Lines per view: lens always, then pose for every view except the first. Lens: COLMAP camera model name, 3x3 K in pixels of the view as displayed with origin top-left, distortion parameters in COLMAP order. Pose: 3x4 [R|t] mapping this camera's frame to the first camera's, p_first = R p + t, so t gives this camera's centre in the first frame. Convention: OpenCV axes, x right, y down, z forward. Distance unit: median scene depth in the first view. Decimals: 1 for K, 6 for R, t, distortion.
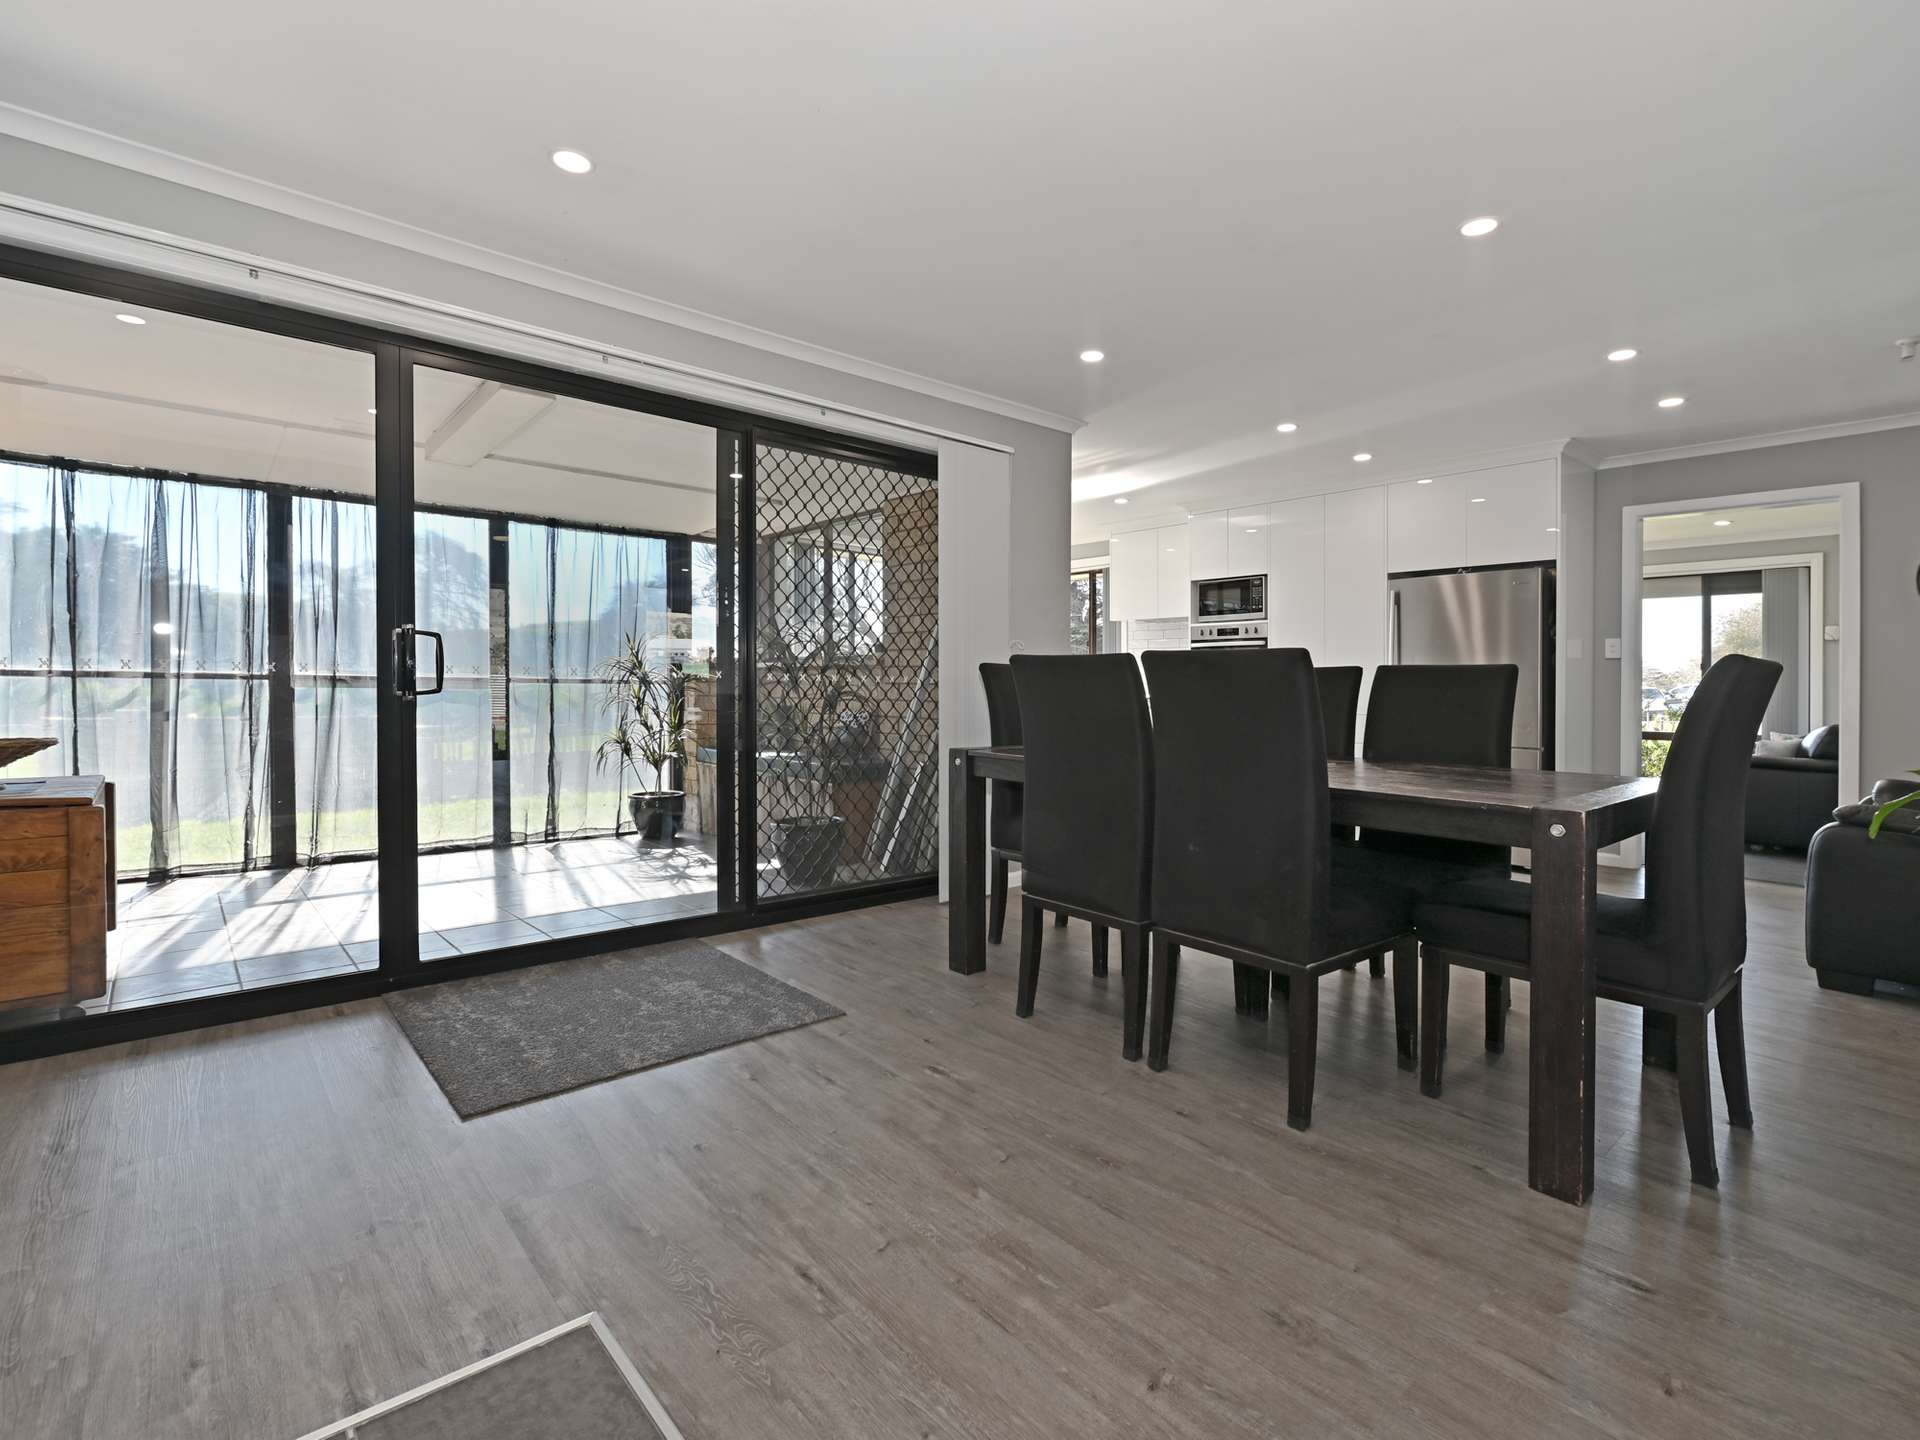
lens RADIAL K [[873.4, 0, 964.2], [0, 873.4, 686.4], [0, 0, 1]] dist [-0.001741, -0.000197]
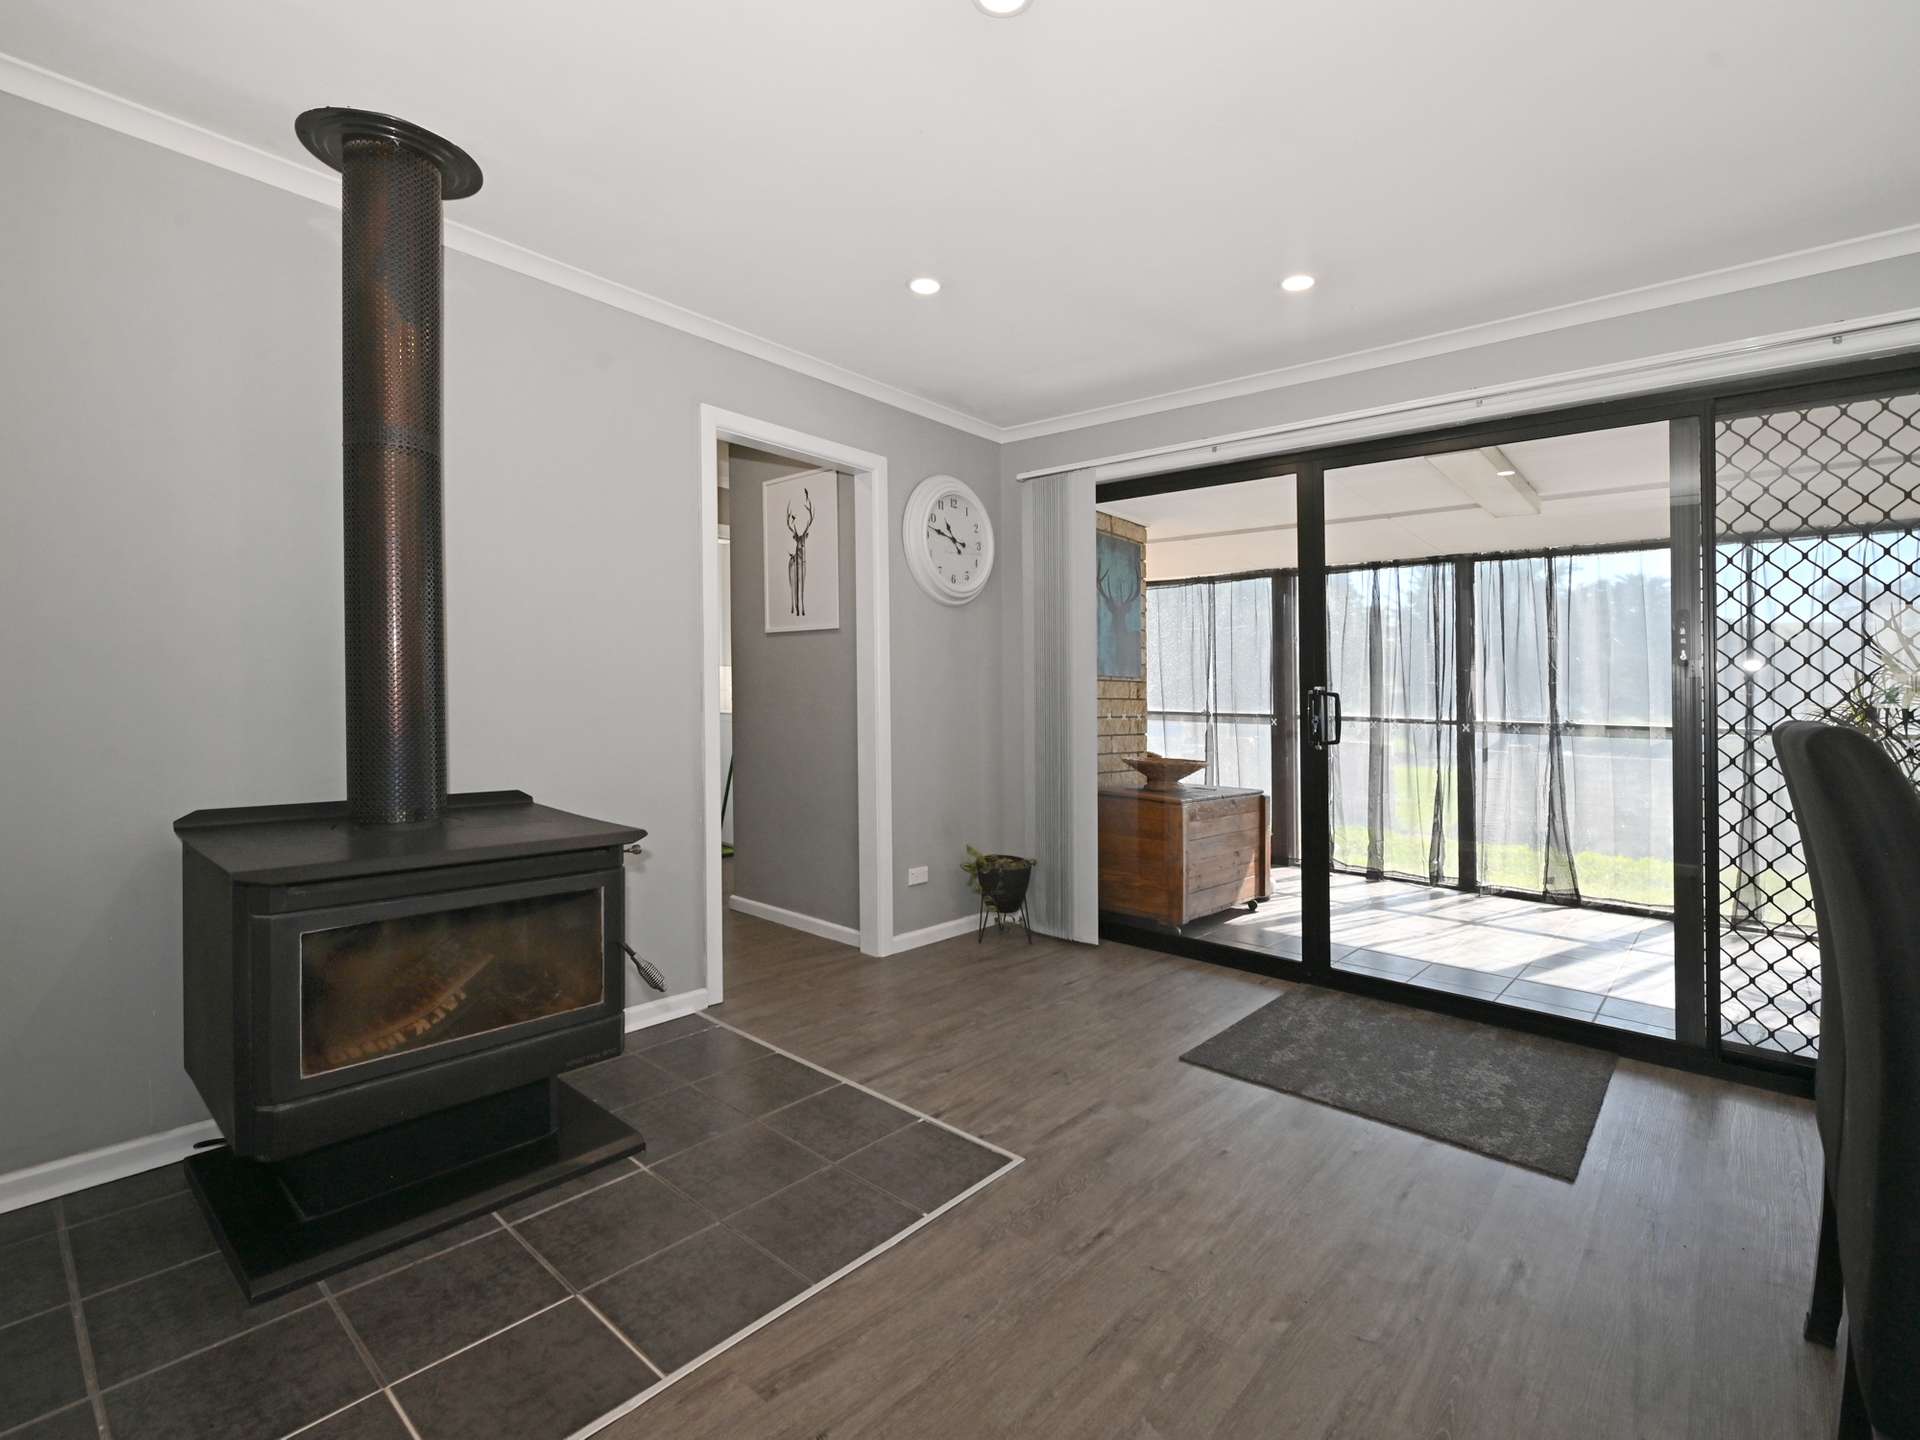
lens RADIAL K [[921.3, 0, 960.0], [0, 921.3, 720.0], [0, 0, 1]] dist [-0.003213, -0.000588]
pose [[0.134227, 0.016151, -0.990819, 0.593161], [-0.019617, 0.999715, 0.013639, -0.032953], [0.990756, 0.017606, 0.134505, 0.347388]]
